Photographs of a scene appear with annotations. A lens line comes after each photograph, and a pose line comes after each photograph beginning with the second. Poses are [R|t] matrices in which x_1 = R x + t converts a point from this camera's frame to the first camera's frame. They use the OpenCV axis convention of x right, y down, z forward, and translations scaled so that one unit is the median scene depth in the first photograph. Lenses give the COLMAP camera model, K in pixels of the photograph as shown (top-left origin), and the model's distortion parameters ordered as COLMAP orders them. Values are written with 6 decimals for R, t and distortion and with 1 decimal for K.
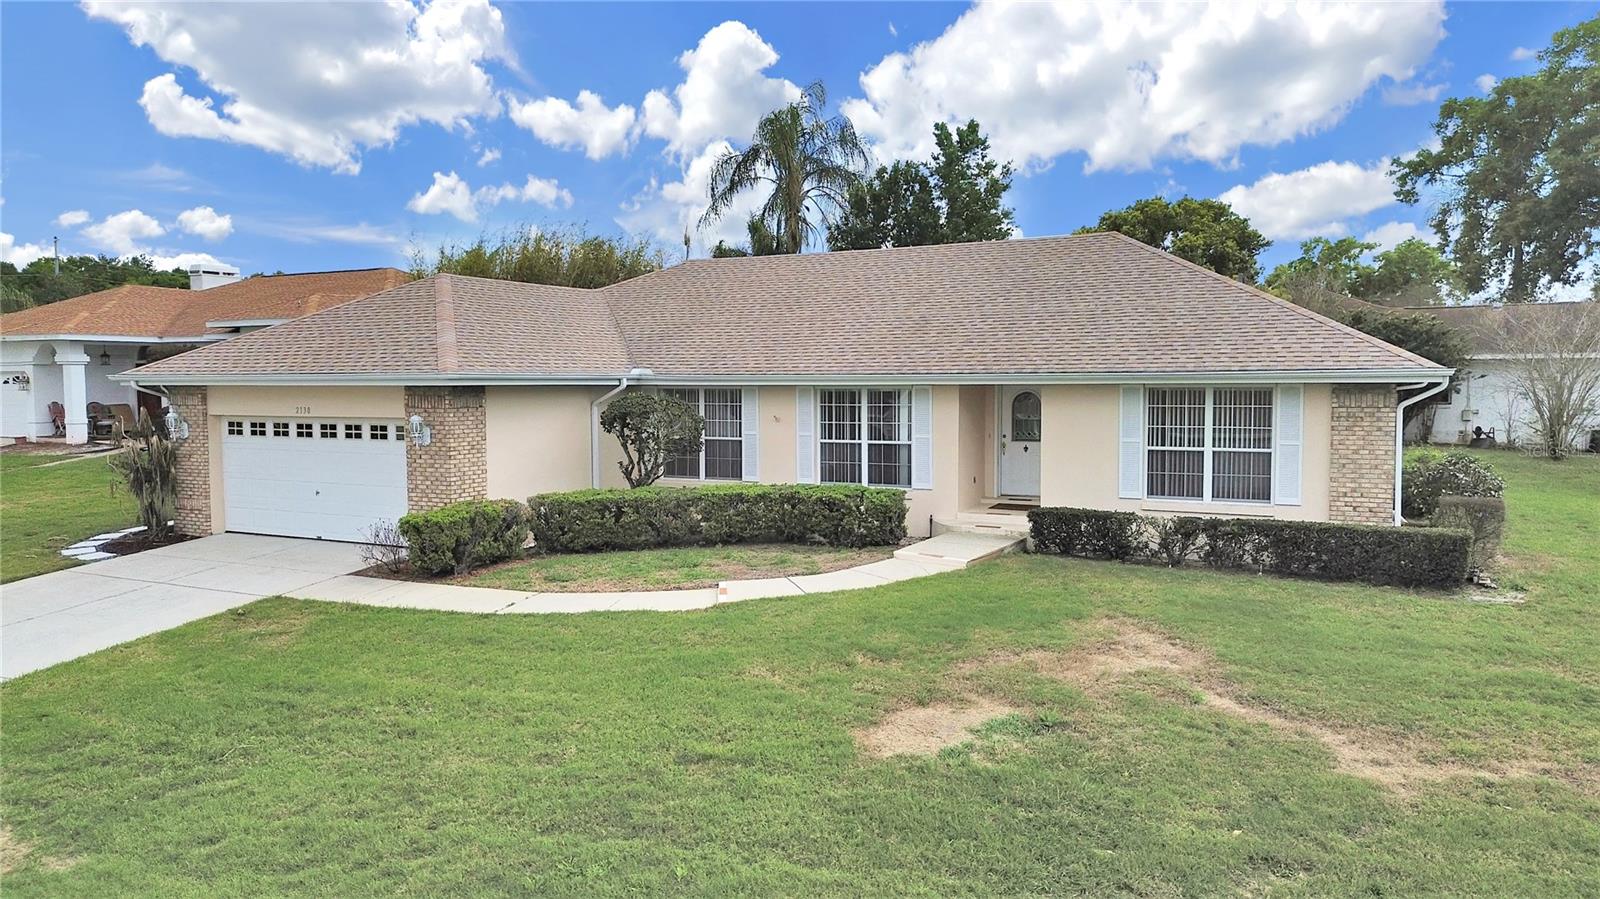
lens RADIAL K [[1194.9, 0, 800.0], [0, 1194.9, 449.5], [0, 0, 1]] dist [0.055746, -0.000645]
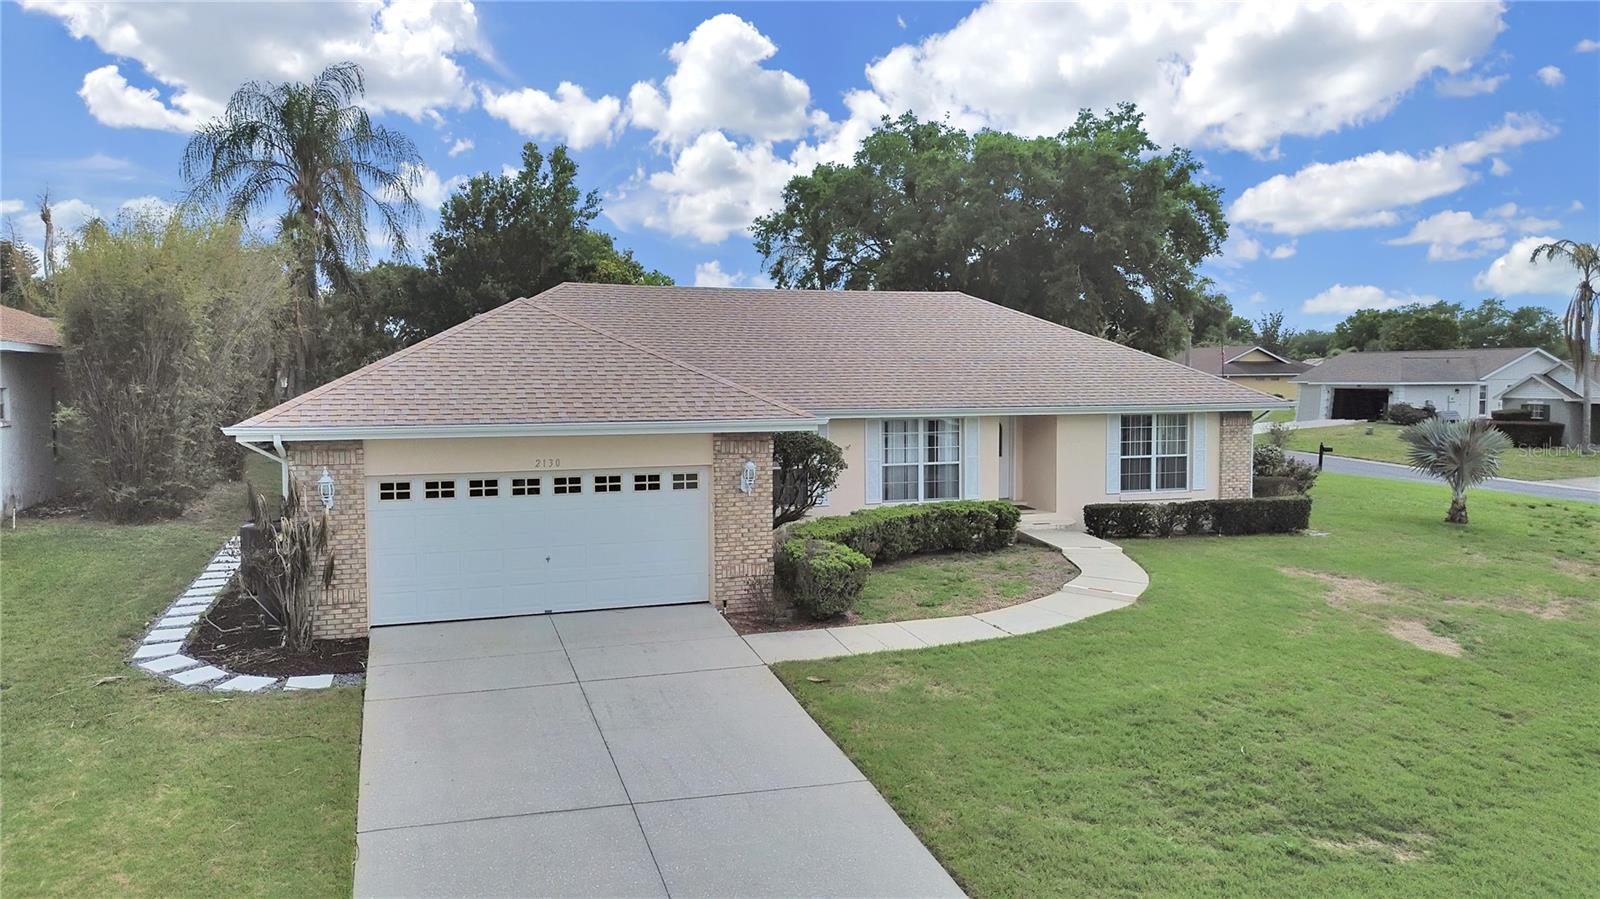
lens RADIAL K [[1185.8, 0, 800.0], [0, 1185.8, 449.5], [0, 0, 1]] dist [0.029141, -0.010017]
pose [[0.667748, -0.045322, 0.743007, -0.977338], [0.045647, 0.998759, 0.019900, -0.054117], [-0.742987, 0.020628, 0.668988, 0.330329]]
